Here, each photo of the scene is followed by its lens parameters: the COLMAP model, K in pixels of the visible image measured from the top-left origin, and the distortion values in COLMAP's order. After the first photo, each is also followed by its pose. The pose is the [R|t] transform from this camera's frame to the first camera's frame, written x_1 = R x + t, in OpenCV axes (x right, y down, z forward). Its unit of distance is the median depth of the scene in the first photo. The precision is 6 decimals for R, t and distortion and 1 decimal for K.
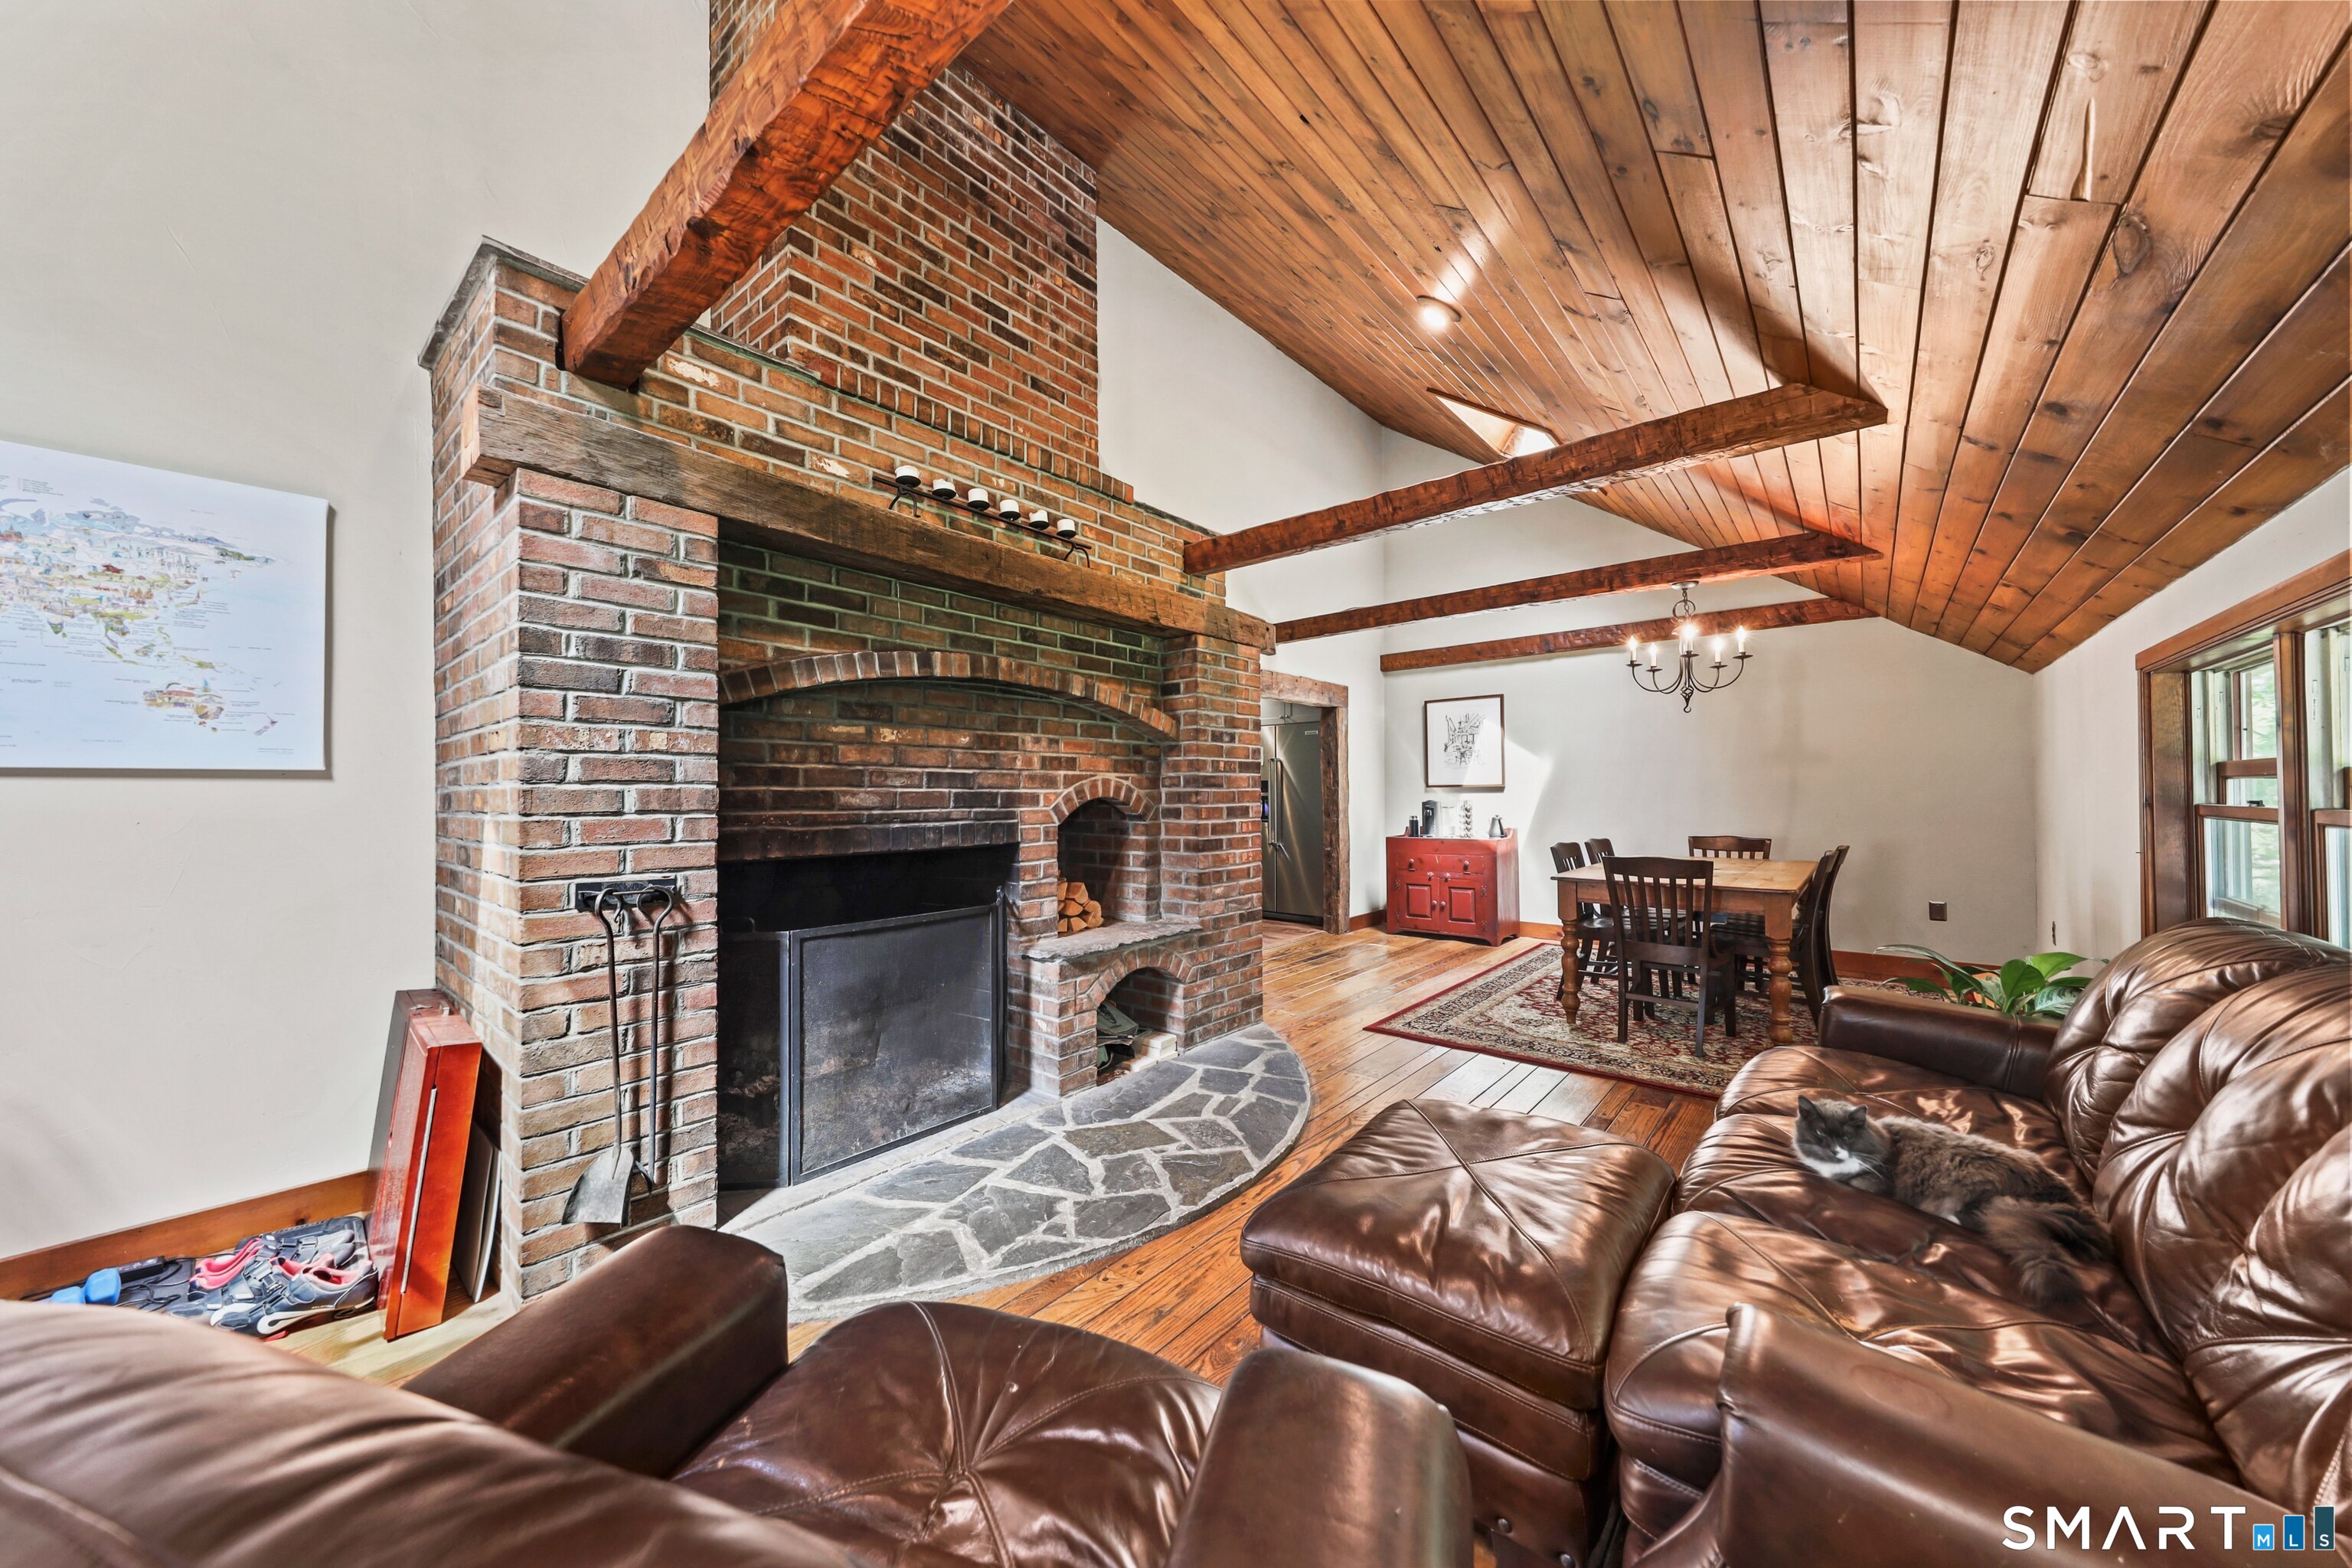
lens RADIAL K [[791.2, 0, 1163.4], [0, 791.2, 767.4], [0, 0, 1]] dist [-0.000660, -0.000039]
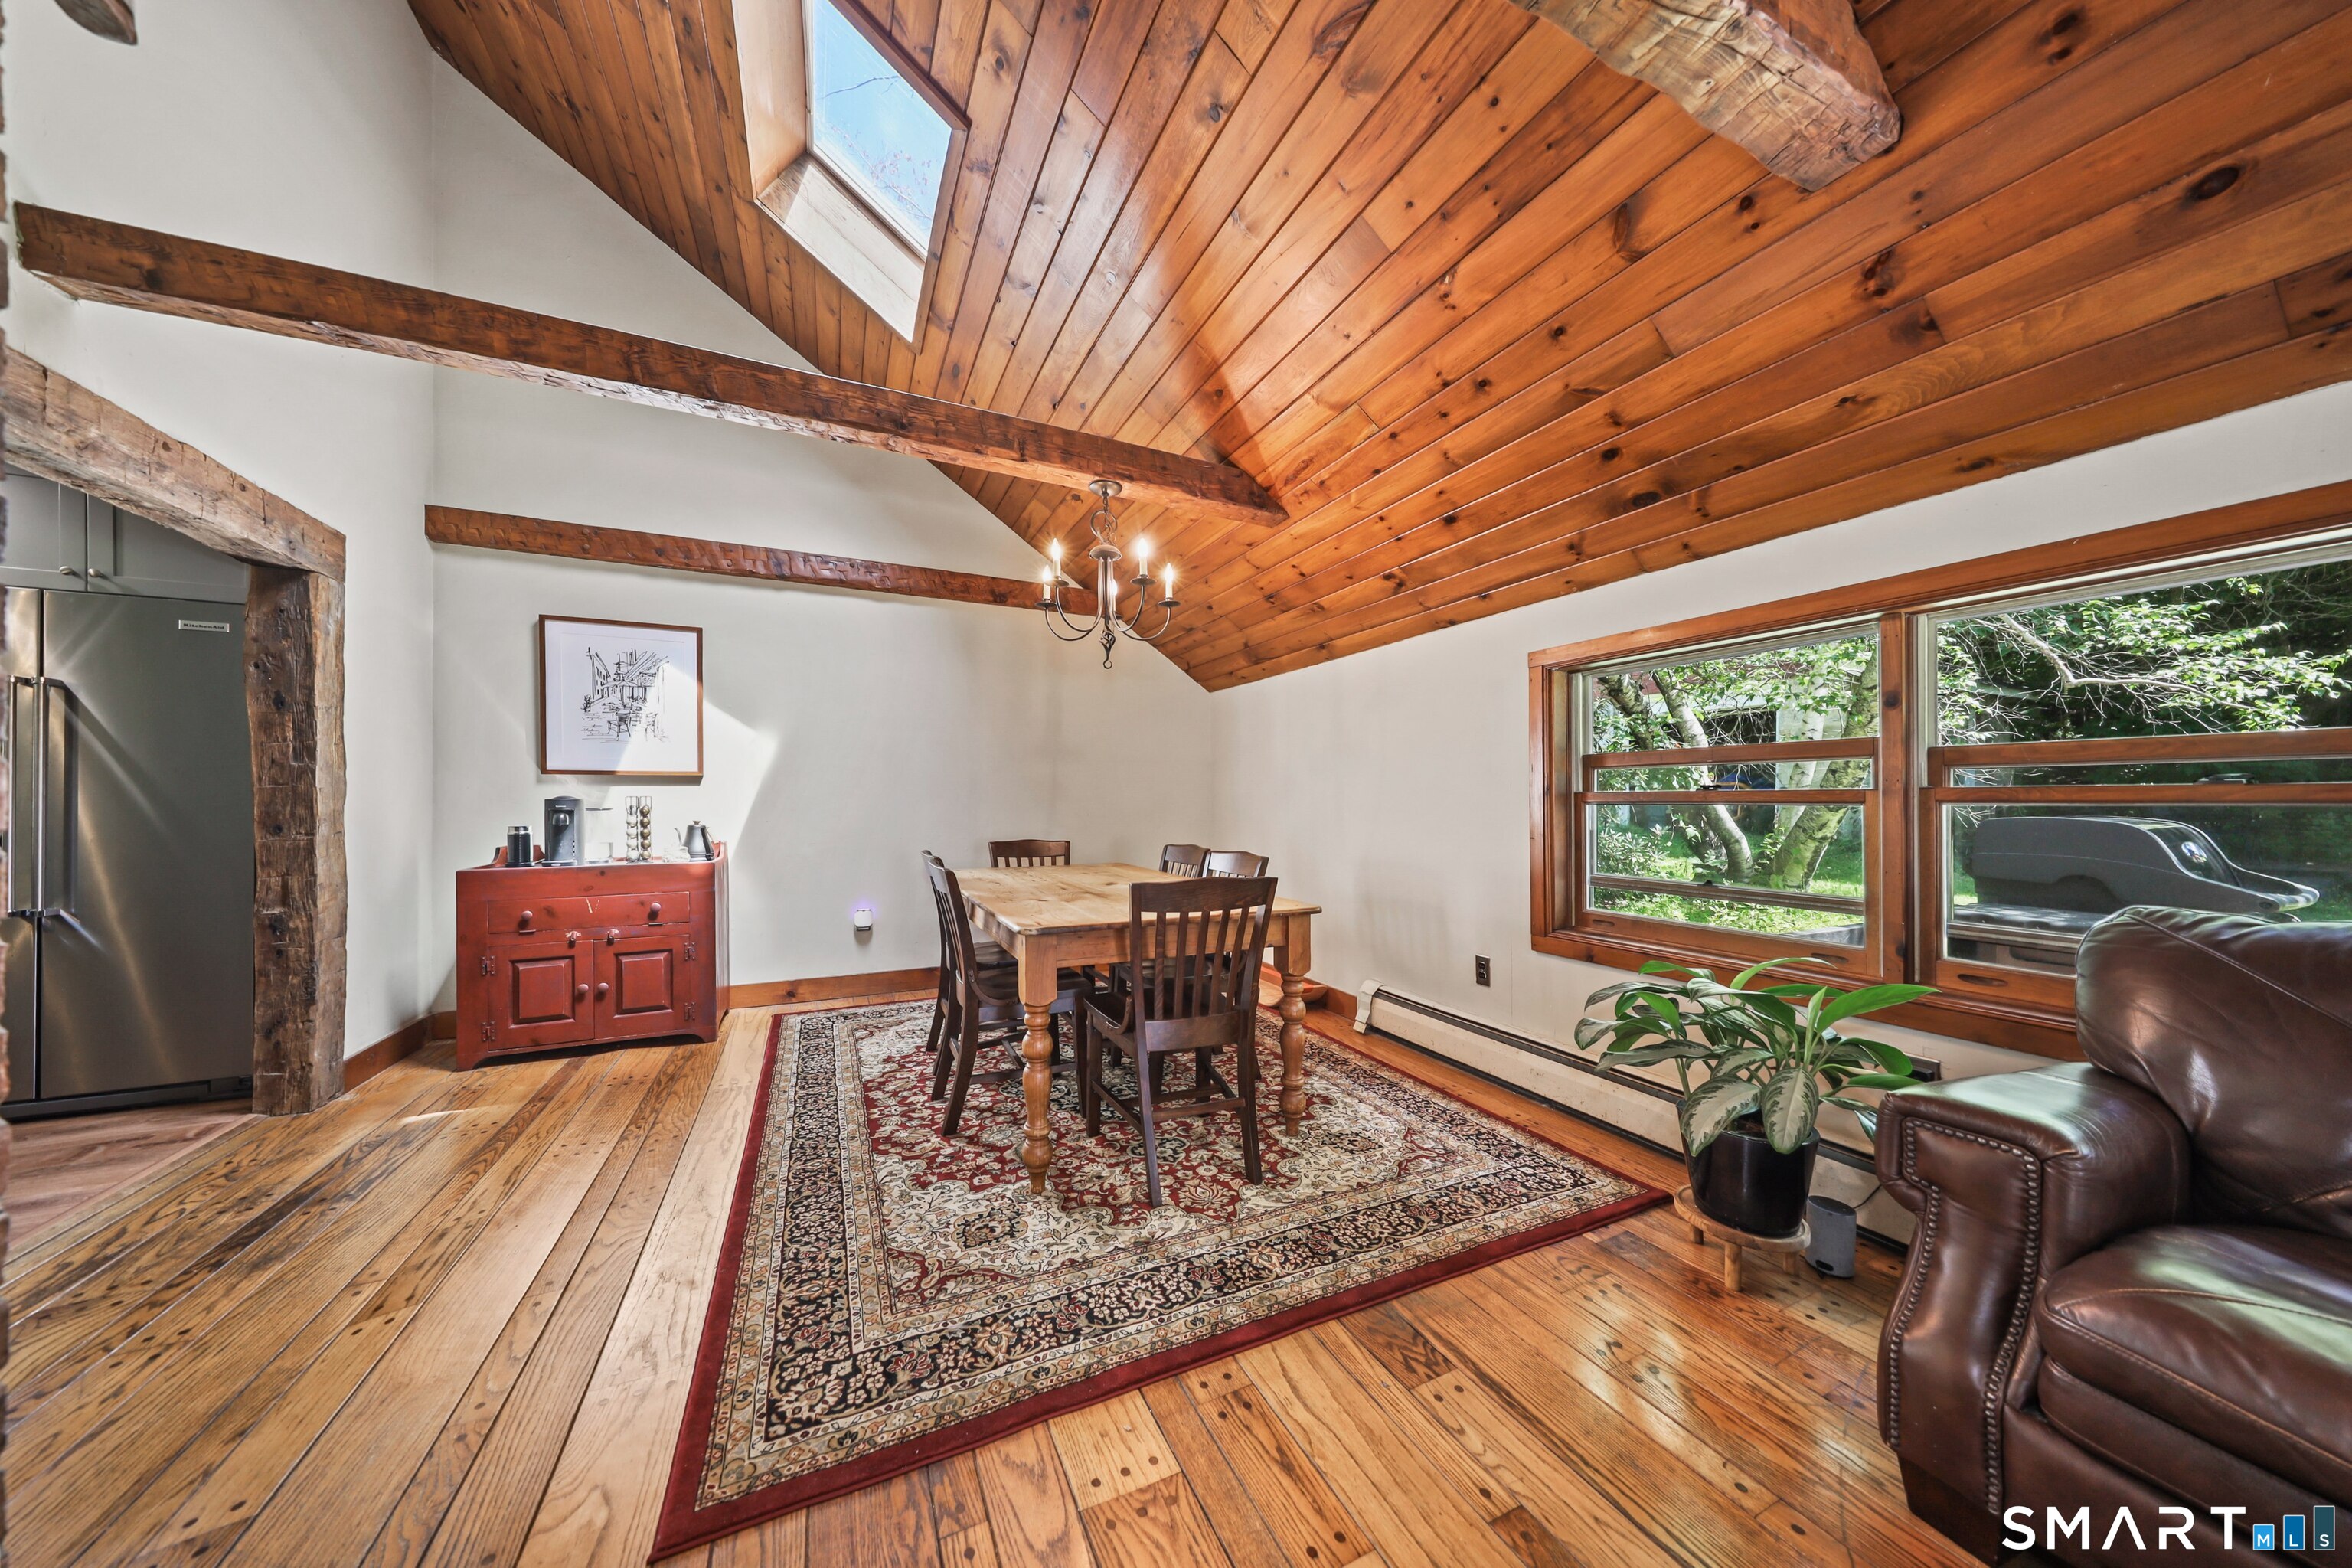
lens RADIAL K [[744.8, 0, 1173.9], [0, 744.8, 803.2], [0, 0, 1]] dist [-0.000654, -0.000004]
pose [[0.412765, 0.005496, 0.910821, 0.064243], [-0.034008, 0.999378, 0.009381, 0.036200], [-0.910202, -0.034848, 0.412695, 0.547066]]
